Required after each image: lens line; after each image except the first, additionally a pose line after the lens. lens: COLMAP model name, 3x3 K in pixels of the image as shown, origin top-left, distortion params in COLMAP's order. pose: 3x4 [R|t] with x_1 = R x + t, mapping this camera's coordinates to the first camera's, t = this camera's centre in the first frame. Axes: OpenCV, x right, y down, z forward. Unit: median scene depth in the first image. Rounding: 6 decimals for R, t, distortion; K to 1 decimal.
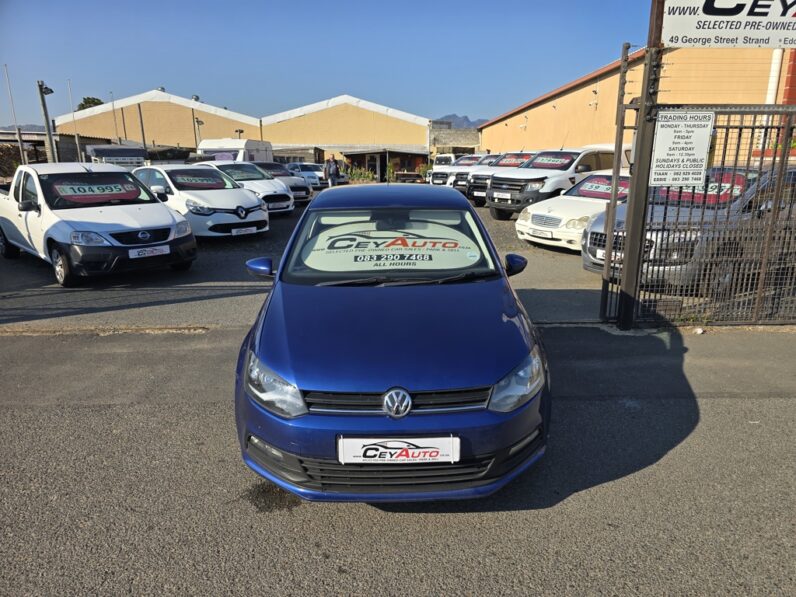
lens RADIAL K [[529.6, 0, 398.0], [0, 529.6, 298.5], [0, 0, 1]] dist [0.046823, -0.056504]
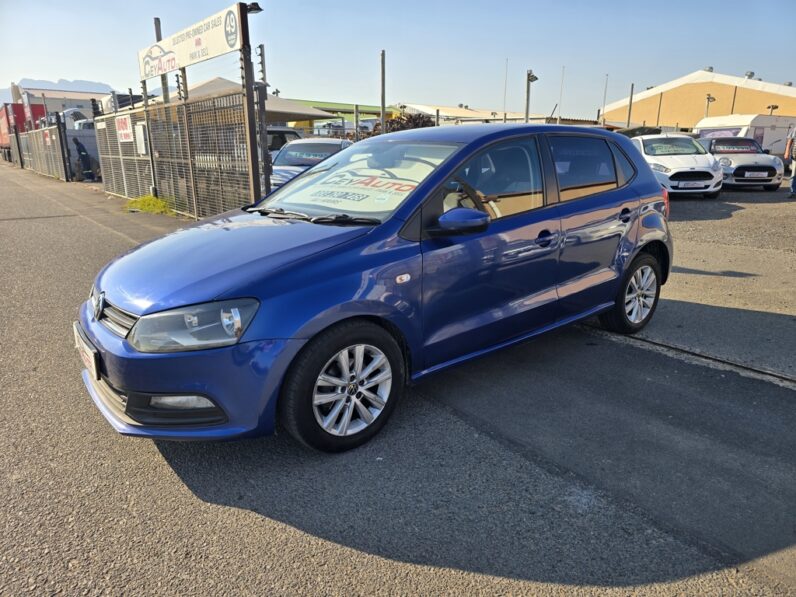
lens RADIAL K [[529.6, 0, 398.0], [0, 529.6, 298.5], [0, 0, 1]] dist [0.046823, -0.056504]
pose [[0.594668, 0.210033, -0.776052, 0.171127], [-0.194999, 0.974130, 0.114219, -0.006627], [0.779965, 0.083407, 0.620240, 0.123043]]
